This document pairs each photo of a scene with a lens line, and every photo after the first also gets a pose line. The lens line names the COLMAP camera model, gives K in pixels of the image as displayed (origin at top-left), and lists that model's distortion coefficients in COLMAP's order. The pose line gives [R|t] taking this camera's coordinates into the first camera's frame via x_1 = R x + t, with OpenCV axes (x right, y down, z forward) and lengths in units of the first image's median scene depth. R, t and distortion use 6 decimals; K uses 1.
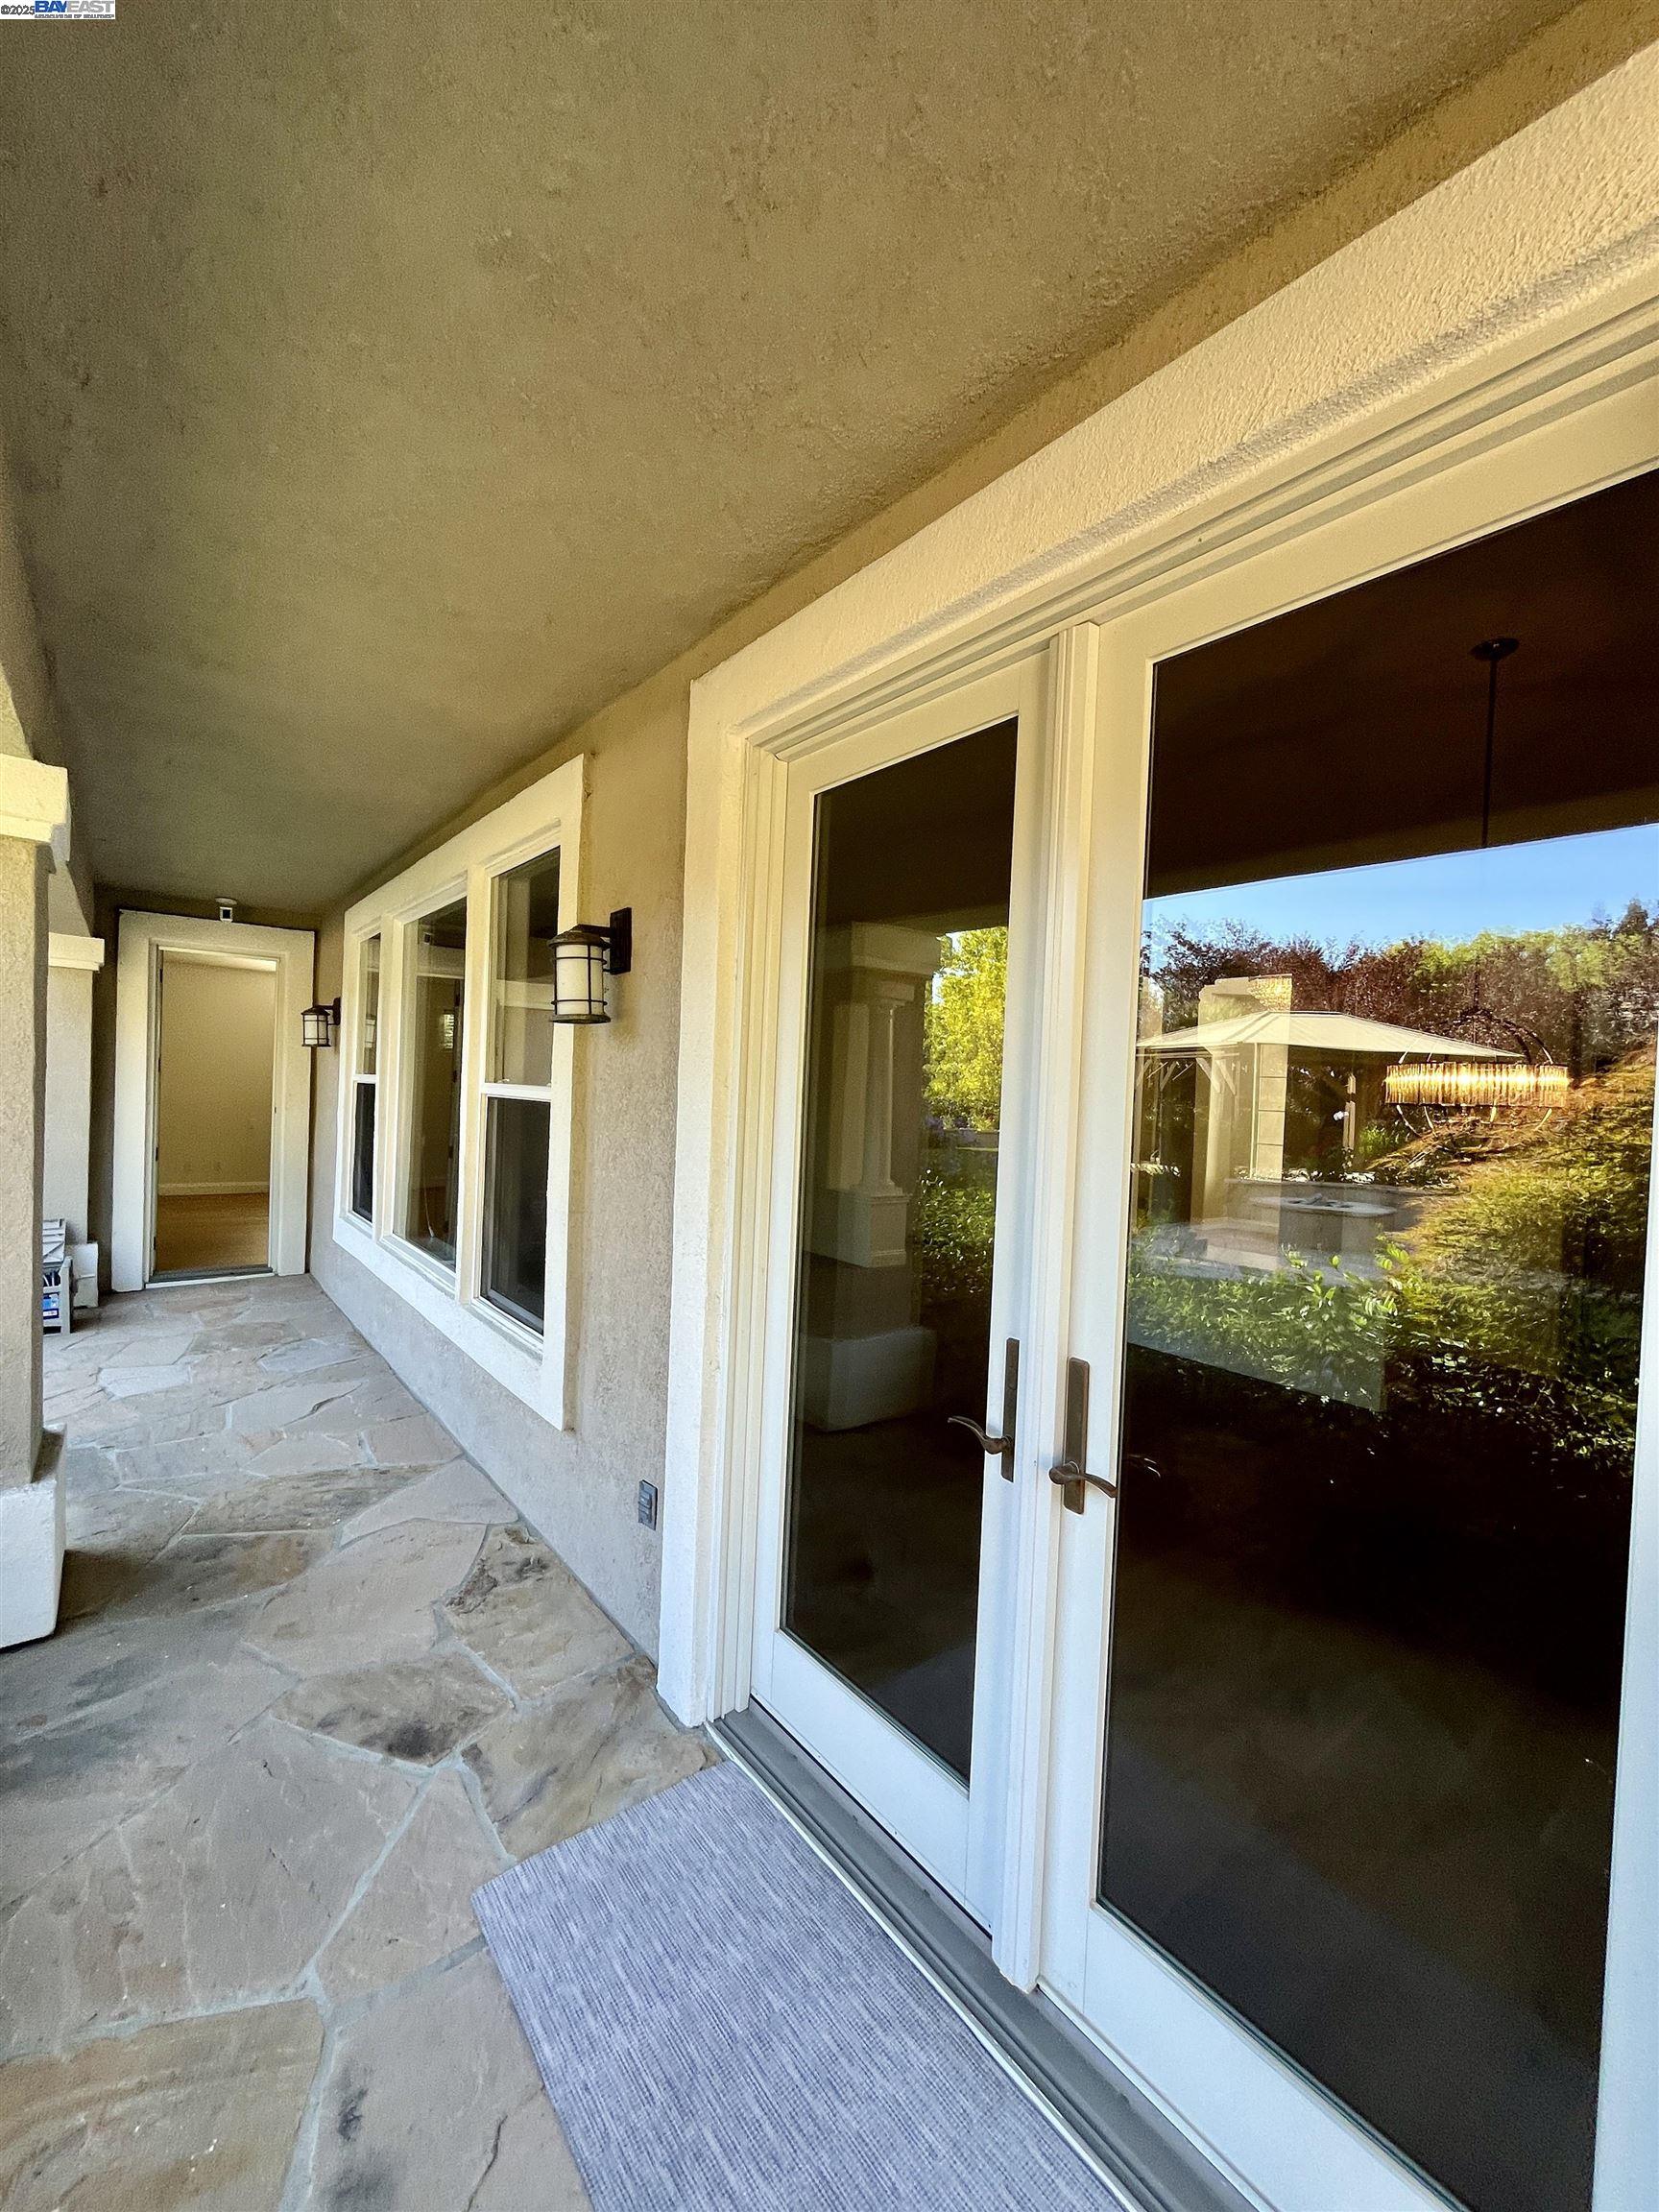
lens RADIAL K [[892.2, 0, 821.0], [0, 892.2, 1103.7], [0, 0, 1]] dist [-0.004875, 0.000411]
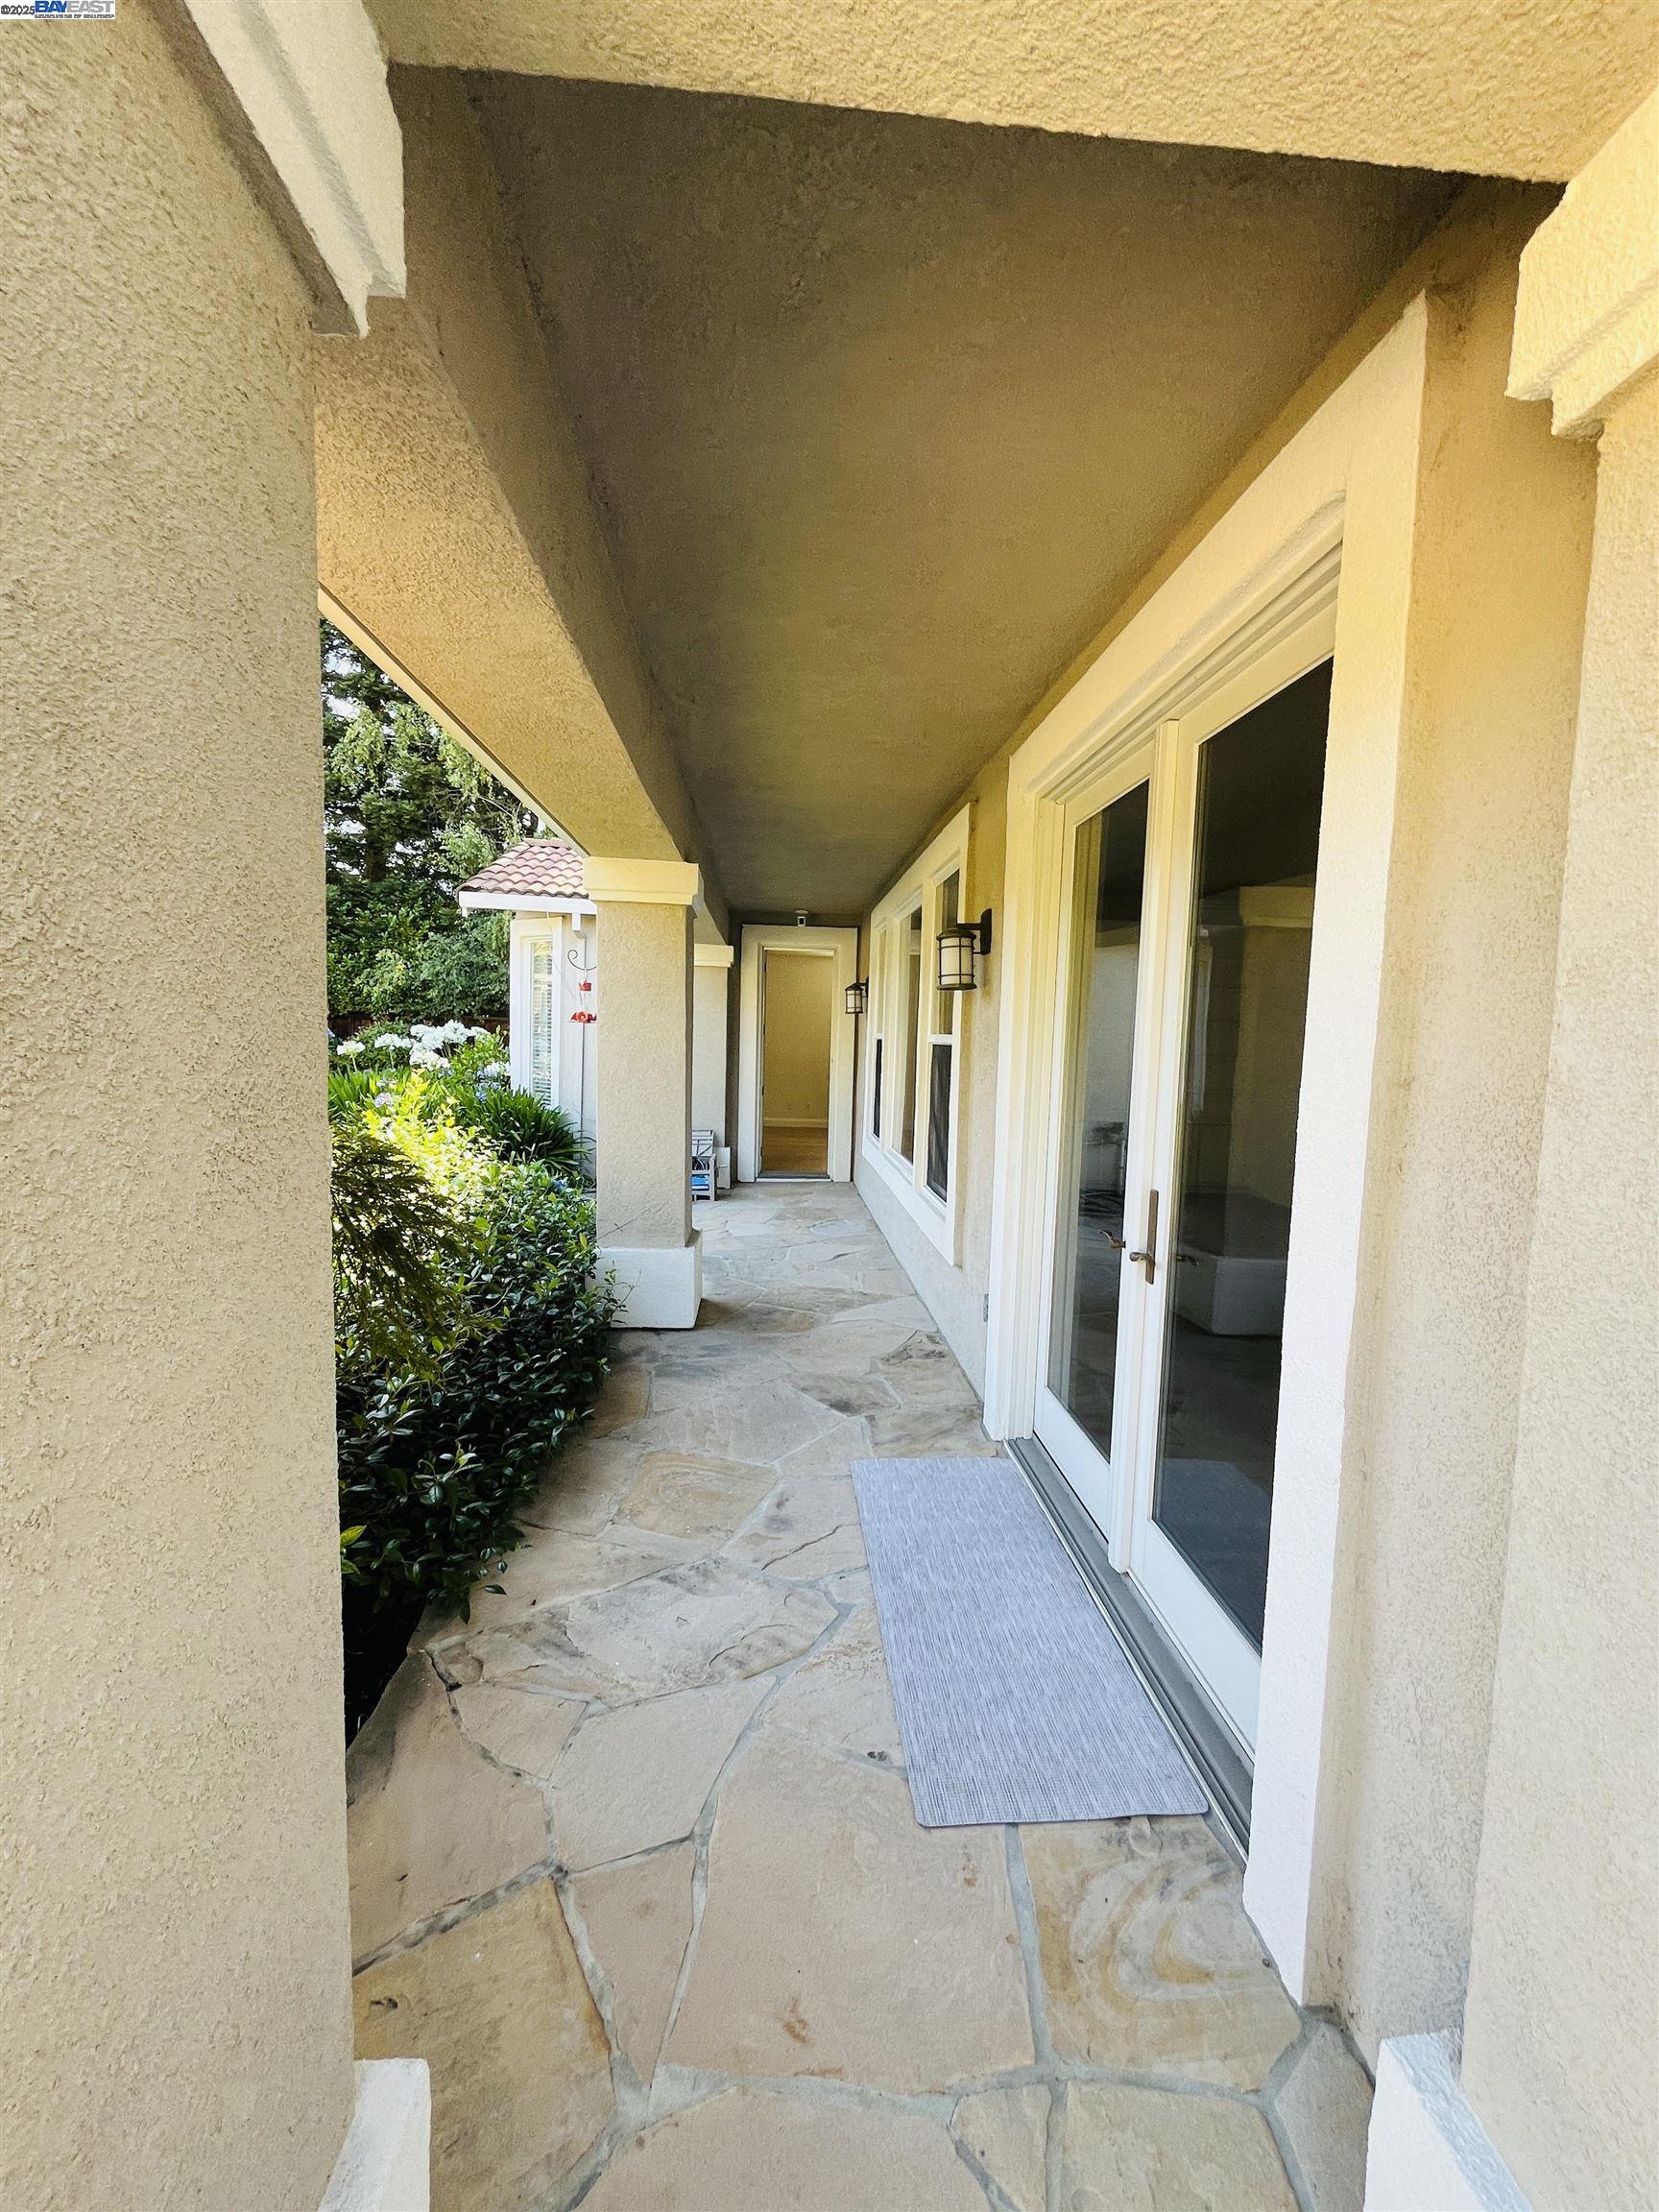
lens RADIAL K [[892.2, 0, 829.0], [0, 892.2, 1107.8], [0, 0, 1]] dist [-0.004875, 0.000411]
pose [[0.828694, 0.031272, -0.558828, 0.366637], [-0.006316, 0.998897, 0.046532, 0.036385], [0.559667, -0.035032, 0.827977, -0.342602]]
